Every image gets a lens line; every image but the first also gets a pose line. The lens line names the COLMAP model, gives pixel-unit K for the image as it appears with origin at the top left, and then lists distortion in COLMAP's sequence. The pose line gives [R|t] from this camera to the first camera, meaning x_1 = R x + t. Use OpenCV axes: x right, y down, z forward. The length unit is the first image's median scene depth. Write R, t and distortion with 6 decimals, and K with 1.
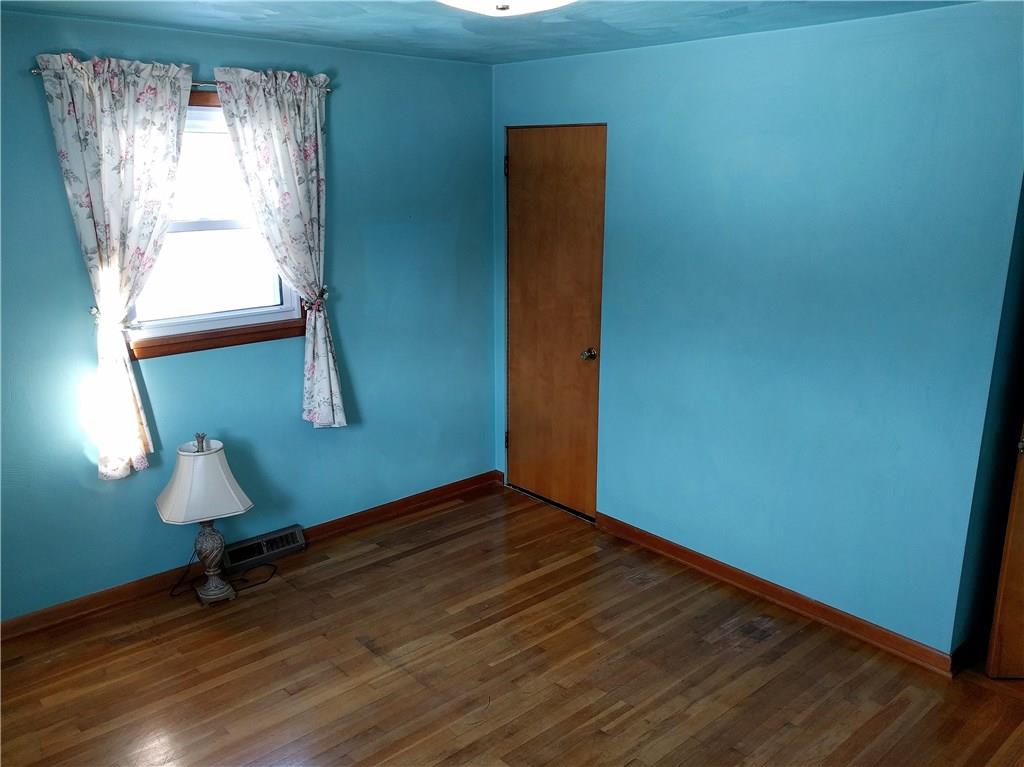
lens RADIAL K [[820.2, 0, 519.0], [0, 820.2, 379.4], [0, 0, 1]] dist [0.027238, 0.004649]
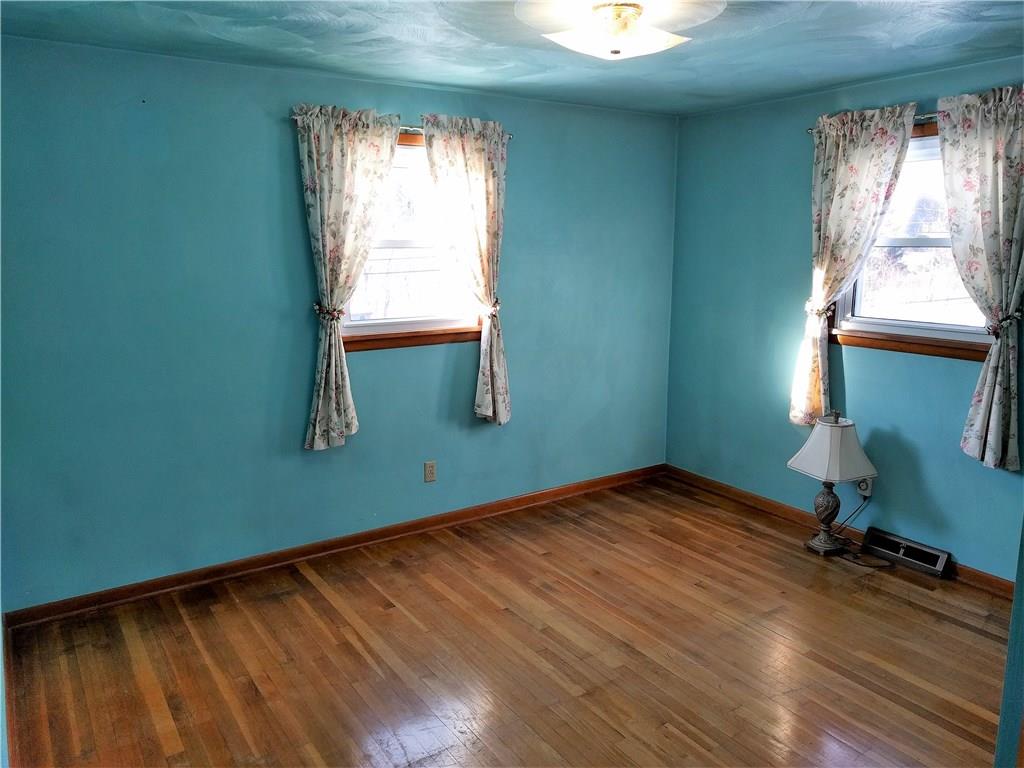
lens RADIAL K [[820.2, 0, 519.0], [0, 820.2, 386.4], [0, 0, 1]] dist [0.027238, 0.004649]
pose [[-0.141573, 0.187288, -0.972050, 0.849717], [-0.237668, 0.946789, 0.217035, -0.119822], [0.960974, 0.261752, -0.089528, 0.653057]]
